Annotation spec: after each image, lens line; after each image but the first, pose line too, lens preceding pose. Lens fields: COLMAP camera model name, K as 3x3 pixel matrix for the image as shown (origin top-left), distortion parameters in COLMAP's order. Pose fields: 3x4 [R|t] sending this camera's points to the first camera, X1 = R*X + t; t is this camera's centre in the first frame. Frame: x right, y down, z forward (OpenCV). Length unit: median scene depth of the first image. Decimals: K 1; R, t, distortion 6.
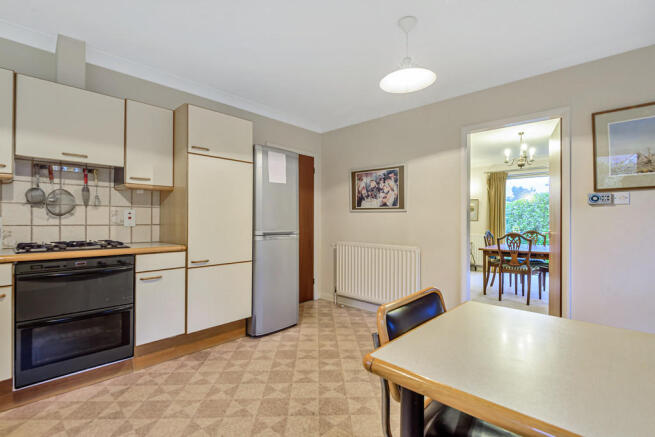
lens RADIAL K [[305.7, 0, 324.3], [0, 305.7, 219.9], [0, 0, 1]] dist [0.000779, -0.000522]
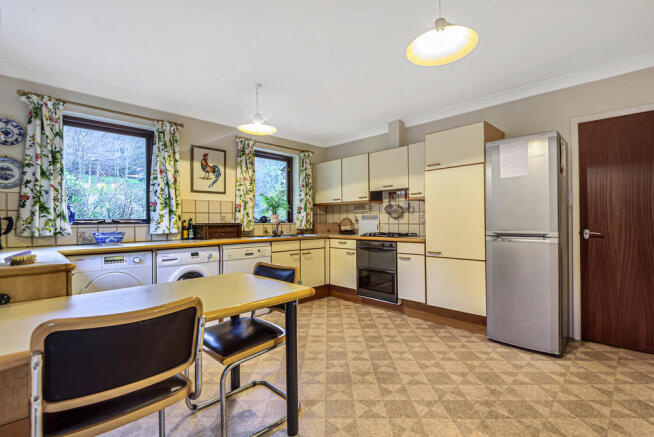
lens RADIAL K [[305.2, 0, 323.8], [0, 305.2, 219.9], [0, 0, 1]] dist [0.000779, -0.000522]
pose [[-0.053848, -0.008518, -0.998513, 0.903088], [0.009765, 0.999911, -0.009057, 0.005531], [0.998501, -0.010239, -0.053760, 0.605461]]
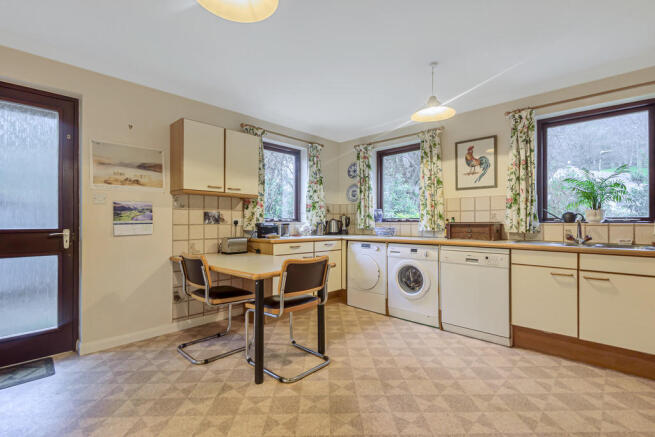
lens RADIAL K [[300.7, 0, 328.6], [0, 300.7, 219.8], [0, 0, 1]] dist [0.018525, -0.000824]
pose [[-0.999857, -0.004169, 0.016415, 0.057965], [-0.004275, 0.999970, -0.006426, 0.004627], [-0.016388, -0.006495, -0.999845, 1.333840]]
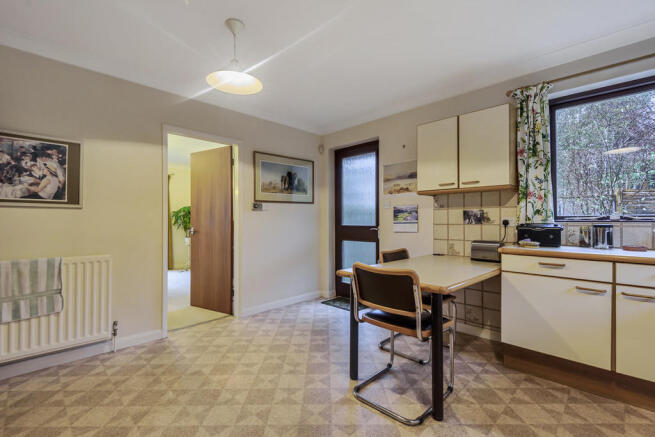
lens RADIAL K [[300.7, 0, 328.6], [0, 300.7, 219.8], [0, 0, 1]] dist [0.018525, -0.000824]
pose [[0.033712, -0.000055, 0.999432, -0.594156], [0.000256, 1.000000, 0.000046, -0.000021], [-0.999432, 0.000254, 0.033712, 0.544330]]
